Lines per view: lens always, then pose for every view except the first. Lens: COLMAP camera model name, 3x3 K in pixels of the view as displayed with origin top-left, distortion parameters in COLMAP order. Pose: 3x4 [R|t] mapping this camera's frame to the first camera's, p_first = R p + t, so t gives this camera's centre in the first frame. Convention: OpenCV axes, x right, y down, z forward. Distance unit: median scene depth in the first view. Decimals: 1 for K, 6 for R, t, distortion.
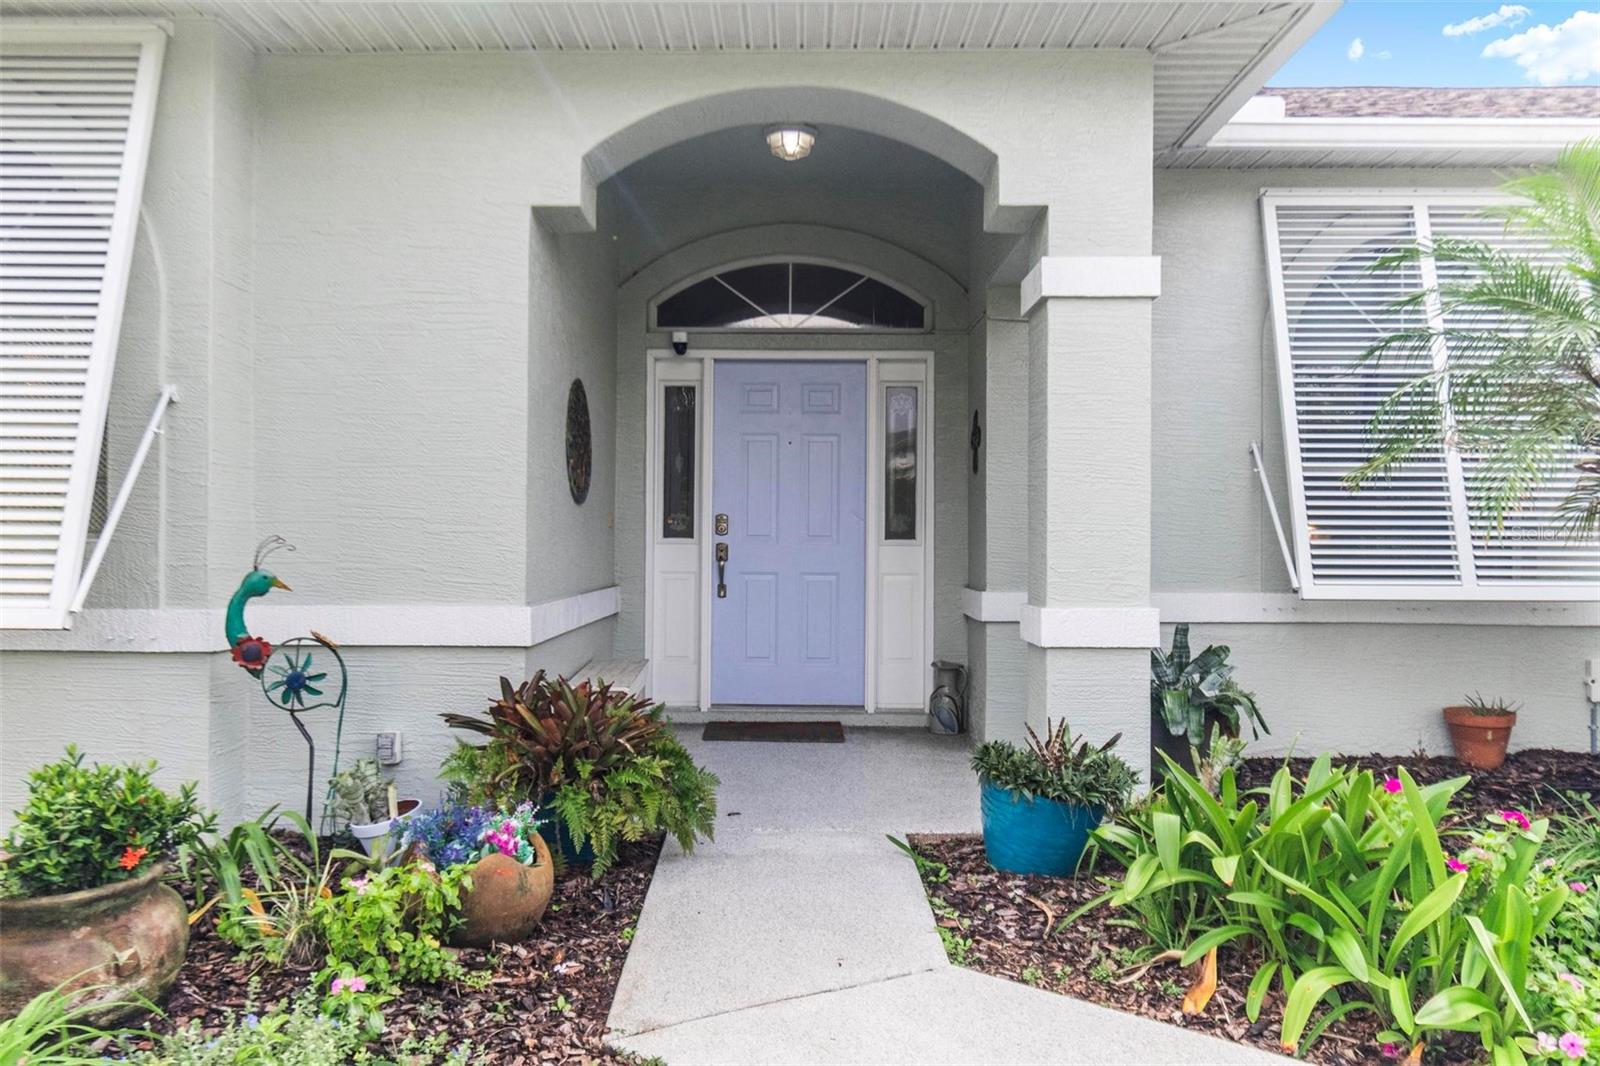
lens RADIAL K [[1182.6, 0, 800.0], [0, 1182.6, 533.0], [0, 0, 1]] dist [-0.004419, -0.002464]
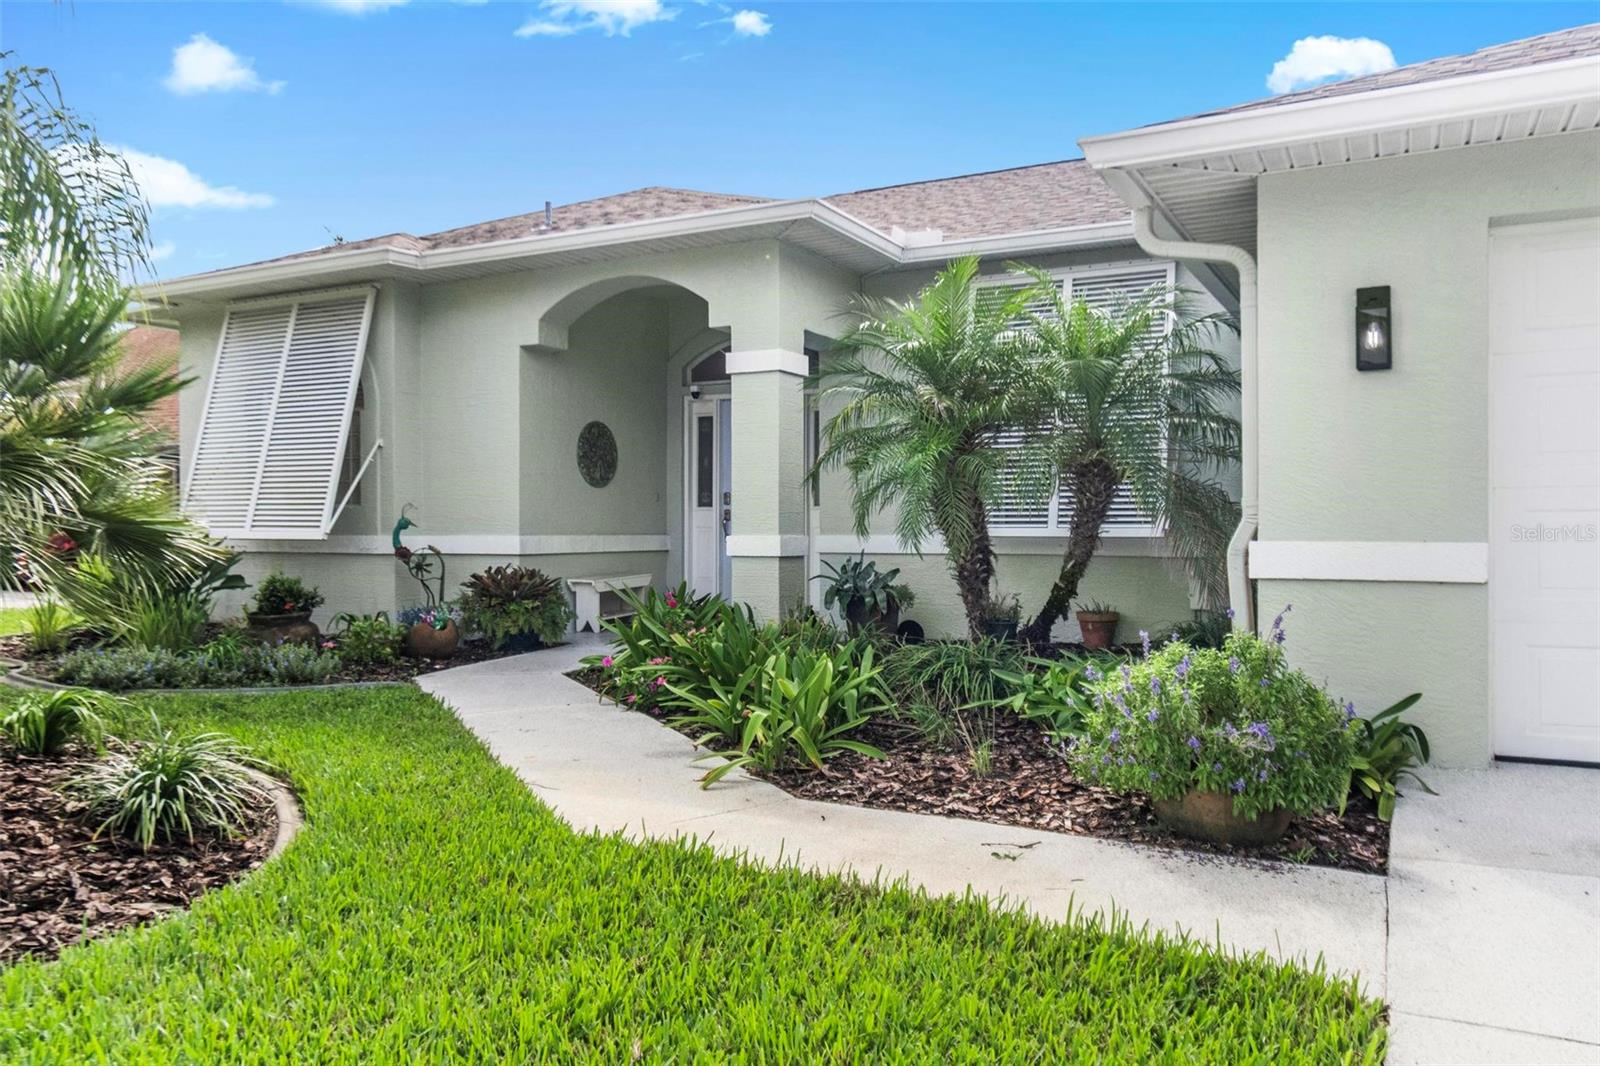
lens RADIAL K [[1182.6, 0, 800.0], [0, 1182.6, 533.0], [0, 0, 1]] dist [-0.004419, -0.002464]
pose [[0.884730, 0.000889, -0.466104, 1.200713], [0.004006, 0.999947, 0.009510, 0.038092], [0.466087, -0.010281, 0.884679, -0.634178]]
